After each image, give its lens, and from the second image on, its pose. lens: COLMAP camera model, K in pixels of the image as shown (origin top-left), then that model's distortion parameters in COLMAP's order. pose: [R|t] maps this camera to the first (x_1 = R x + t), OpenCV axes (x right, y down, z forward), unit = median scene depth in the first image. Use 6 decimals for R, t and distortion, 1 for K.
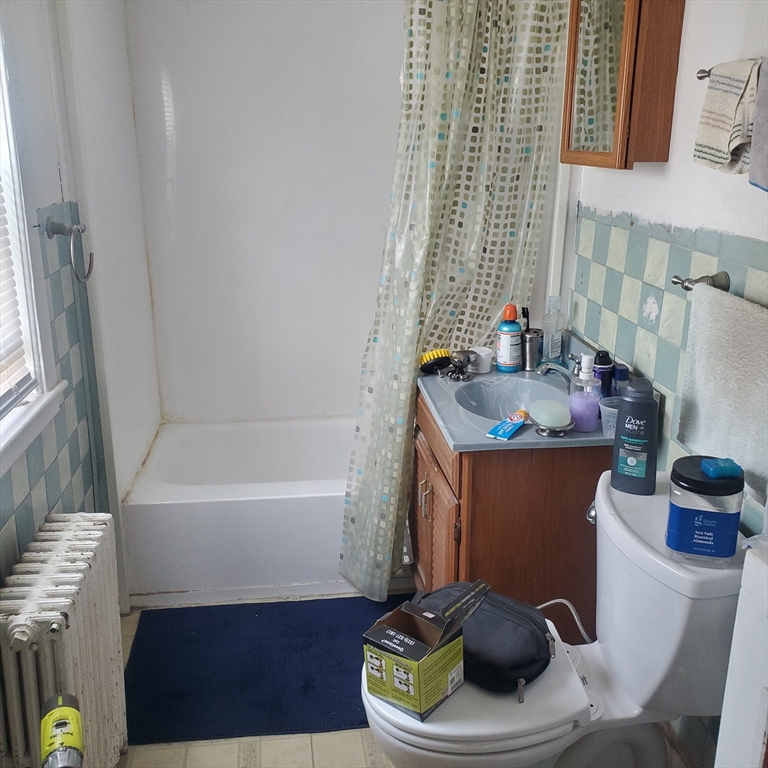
lens RADIAL K [[737.4, 0, 355.8], [0, 737.4, 410.5], [0, 0, 1]] dist [0.156086, -0.261210]
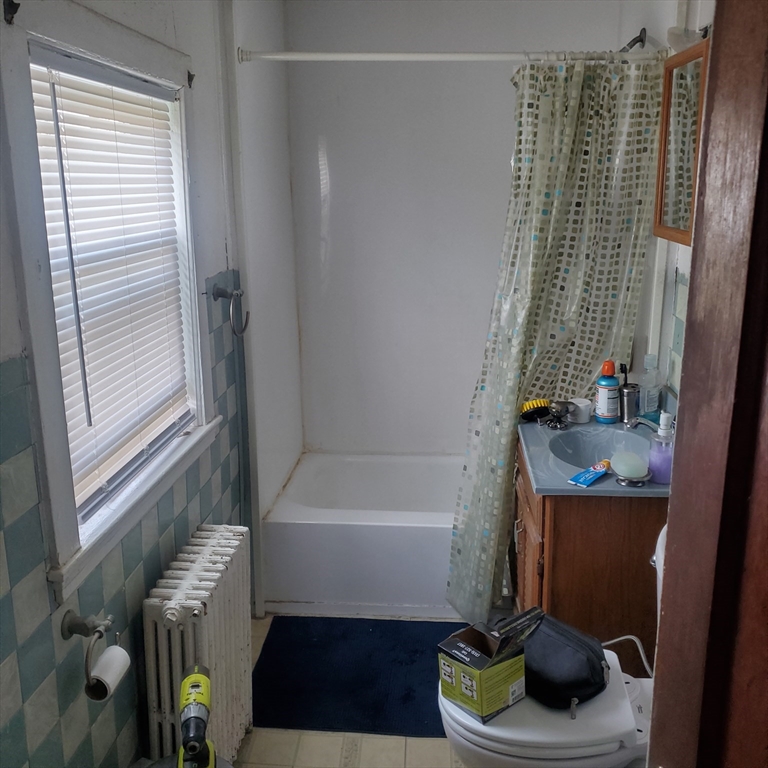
lens RADIAL K [[737.4, 0, 355.8], [0, 737.4, 410.5], [0, 0, 1]] dist [0.156086, -0.261210]
pose [[0.978593, 0.036764, -0.202495, 0.072691], [-0.045183, 0.998289, -0.037113, -0.013883], [0.200784, 0.045468, 0.978580, -0.136193]]
